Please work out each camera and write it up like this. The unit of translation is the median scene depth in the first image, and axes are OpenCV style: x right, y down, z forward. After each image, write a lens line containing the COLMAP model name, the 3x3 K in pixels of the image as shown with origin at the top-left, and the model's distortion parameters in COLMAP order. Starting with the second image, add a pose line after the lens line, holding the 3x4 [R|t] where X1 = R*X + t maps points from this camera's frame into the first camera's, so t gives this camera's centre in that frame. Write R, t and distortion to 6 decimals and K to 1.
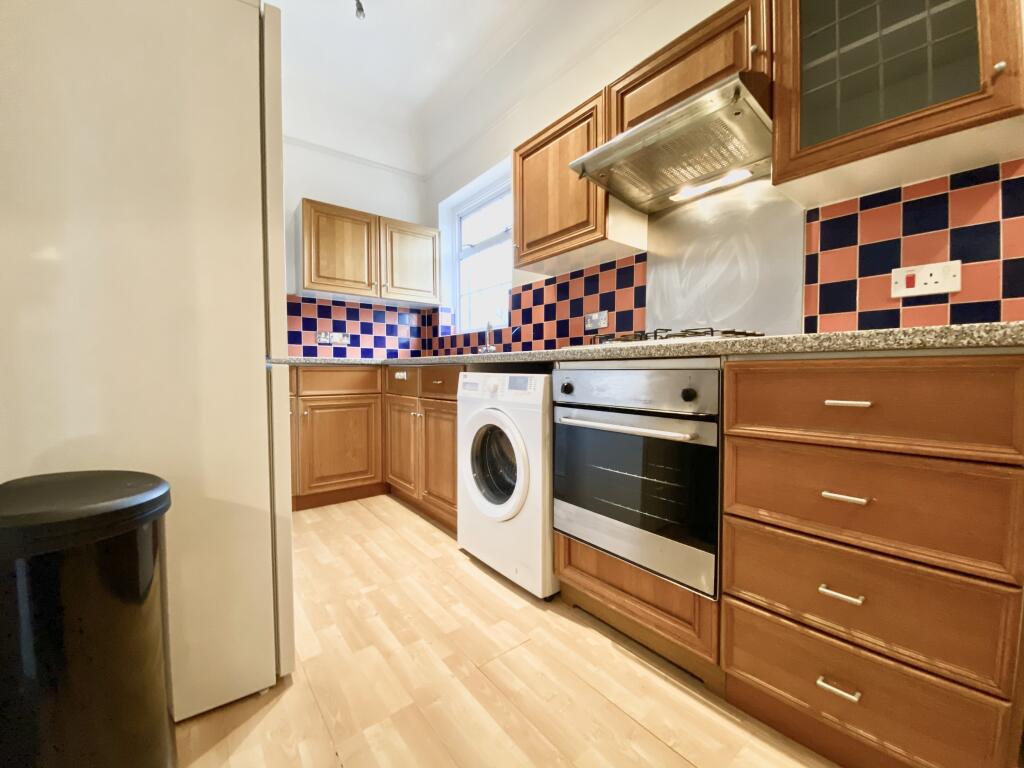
lens RADIAL K [[417.4, 0, 512.0], [0, 417.4, 384.0], [0, 0, 1]] dist [0.028652, -0.022942]
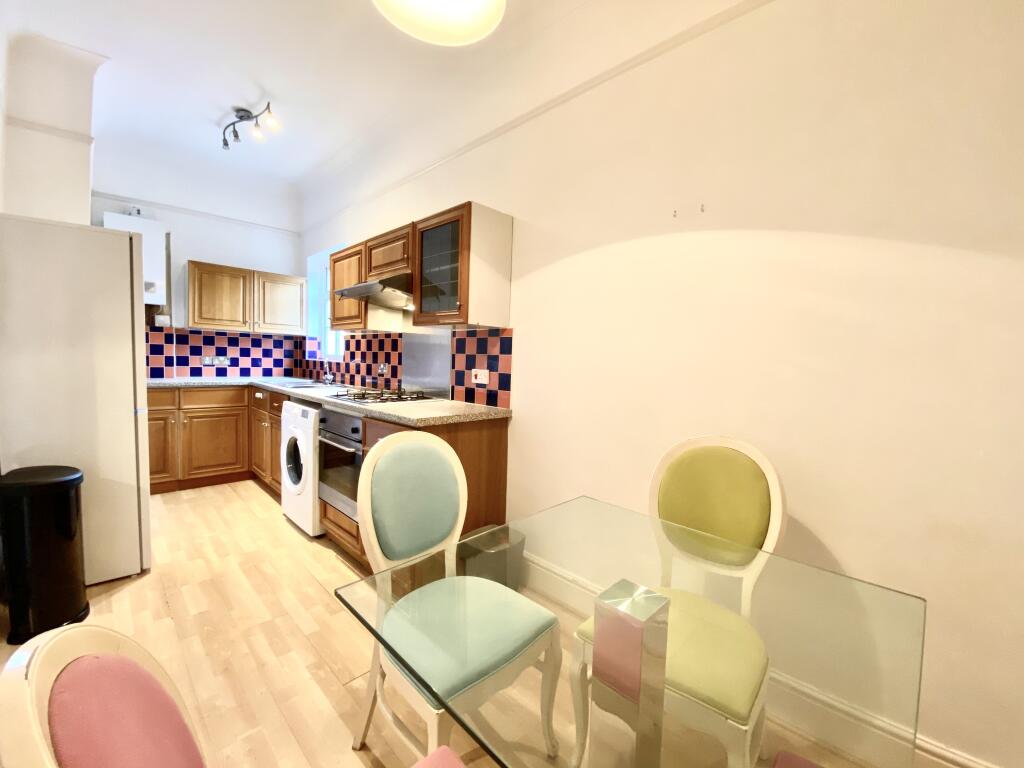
lens RADIAL K [[429.6, 0, 512.0], [0, 429.6, 384.0], [0, 0, 1]] dist [0.001676, -0.000082]
pose [[0.993135, 0.029050, 0.113310, 0.420656], [-0.032550, 0.999045, 0.029163, -0.131333], [-0.112354, -0.032651, 0.993132, -0.538638]]
